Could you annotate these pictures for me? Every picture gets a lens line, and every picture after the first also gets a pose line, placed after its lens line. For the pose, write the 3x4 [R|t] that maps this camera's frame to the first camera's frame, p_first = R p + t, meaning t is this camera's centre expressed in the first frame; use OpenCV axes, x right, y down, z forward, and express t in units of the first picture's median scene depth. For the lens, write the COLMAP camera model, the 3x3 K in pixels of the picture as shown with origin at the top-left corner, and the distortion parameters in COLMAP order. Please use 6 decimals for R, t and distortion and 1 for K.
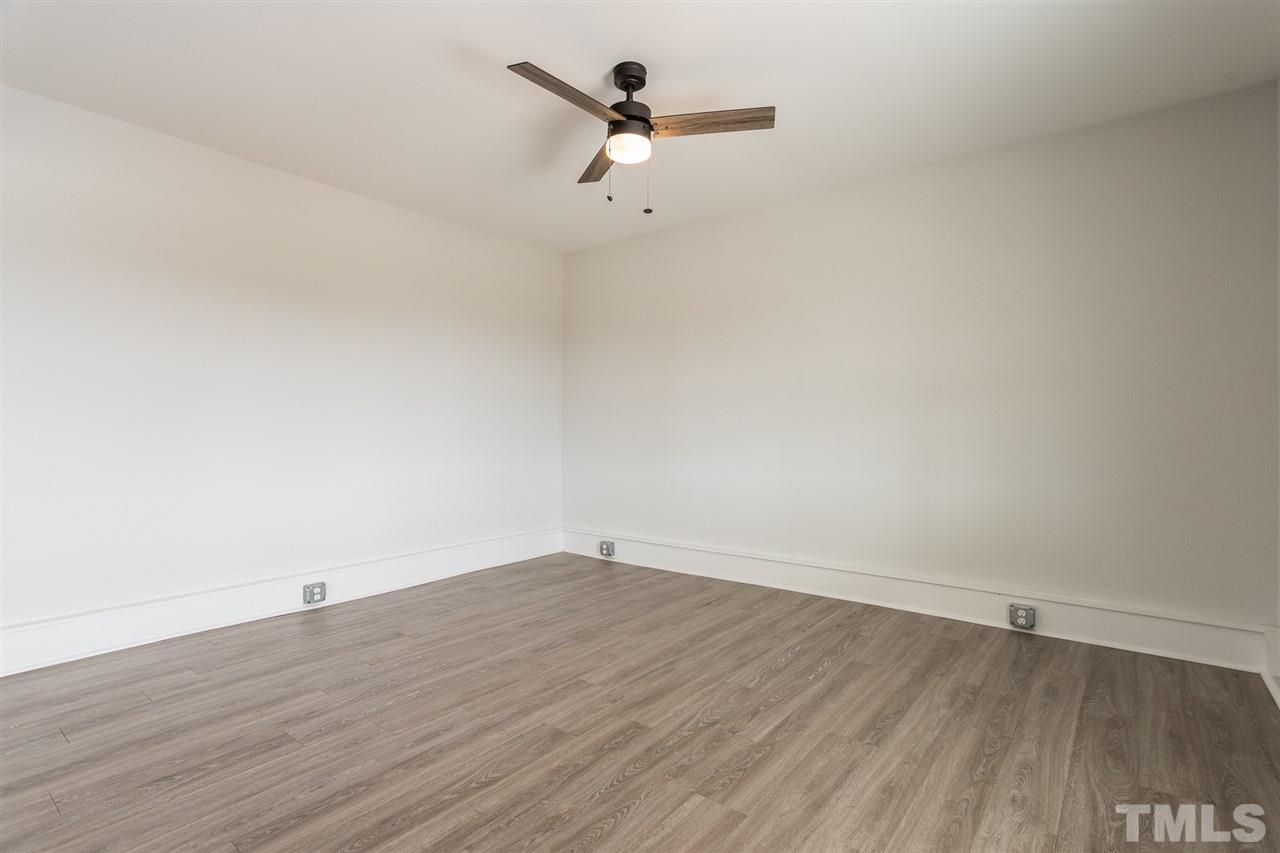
lens RADIAL K [[610.8, 0, 644.4], [0, 610.8, 430.0], [0, 0, 1]] dist [0.002782, 0.000627]
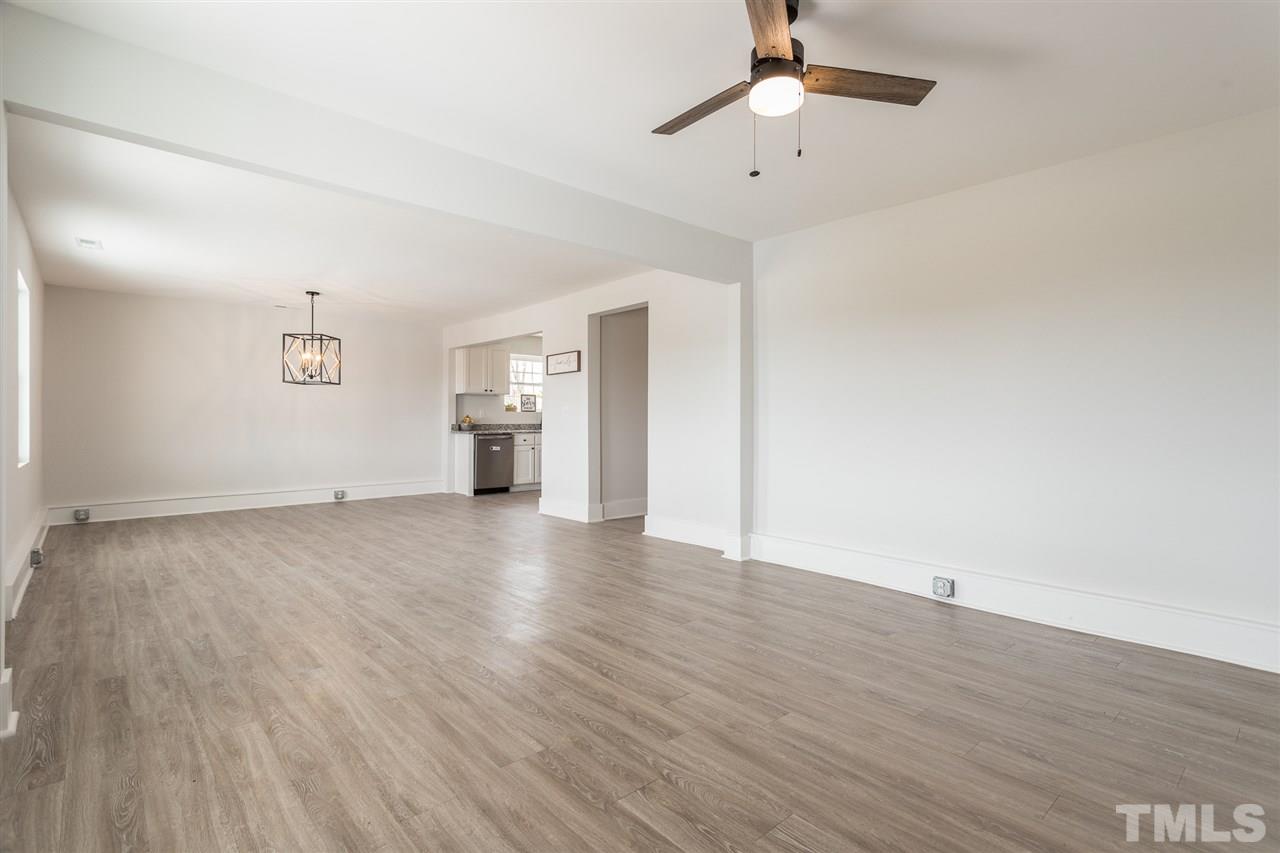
lens RADIAL K [[610.8, 0, 644.9], [0, 610.8, 429.2], [0, 0, 1]] dist [0.002782, 0.000627]
pose [[-0.168300, 0.010847, -0.985676, 0.917875], [-0.016184, 0.999774, 0.013765, -0.015013], [0.985603, 0.018269, -0.168087, 1.069918]]
